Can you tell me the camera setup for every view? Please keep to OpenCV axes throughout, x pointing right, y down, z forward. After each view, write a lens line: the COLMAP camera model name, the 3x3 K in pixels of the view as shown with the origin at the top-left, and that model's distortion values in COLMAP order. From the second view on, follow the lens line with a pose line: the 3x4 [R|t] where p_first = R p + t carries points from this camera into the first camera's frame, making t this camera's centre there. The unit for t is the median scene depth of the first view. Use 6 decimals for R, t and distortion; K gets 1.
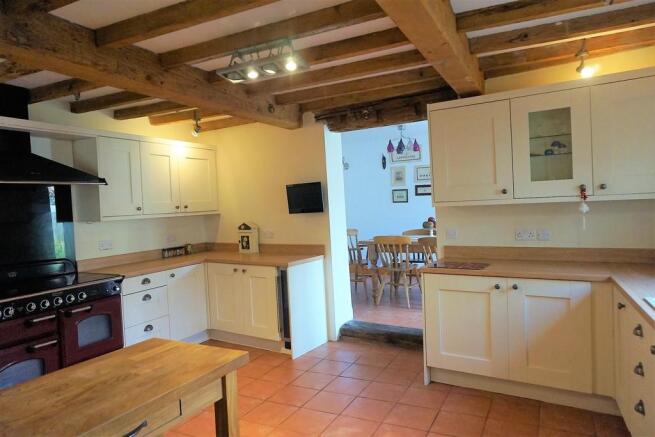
lens RADIAL K [[432.1, 0, 327.5], [0, 432.1, 218.5], [0, 0, 1]] dist [-0.002516, -0.000372]
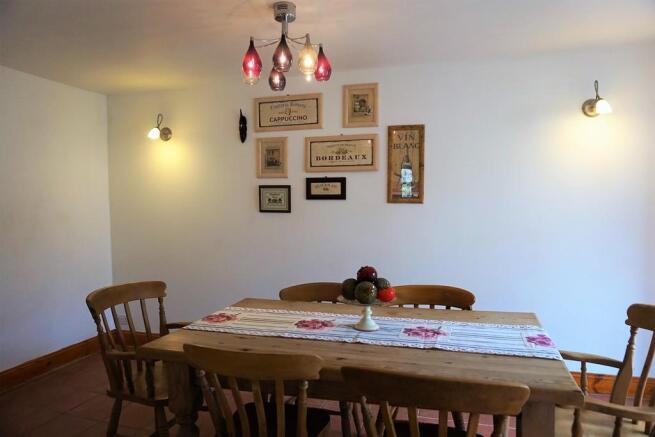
lens RADIAL K [[432.1, 0, 327.5], [0, 432.1, 218.5], [0, 0, 1]] dist [-0.002516, -0.000372]
pose [[0.954563, 0.025657, 0.296904, 0.083163], [-0.023584, 0.999666, -0.010563, -0.026954], [-0.297076, 0.003081, 0.954849, 0.528728]]
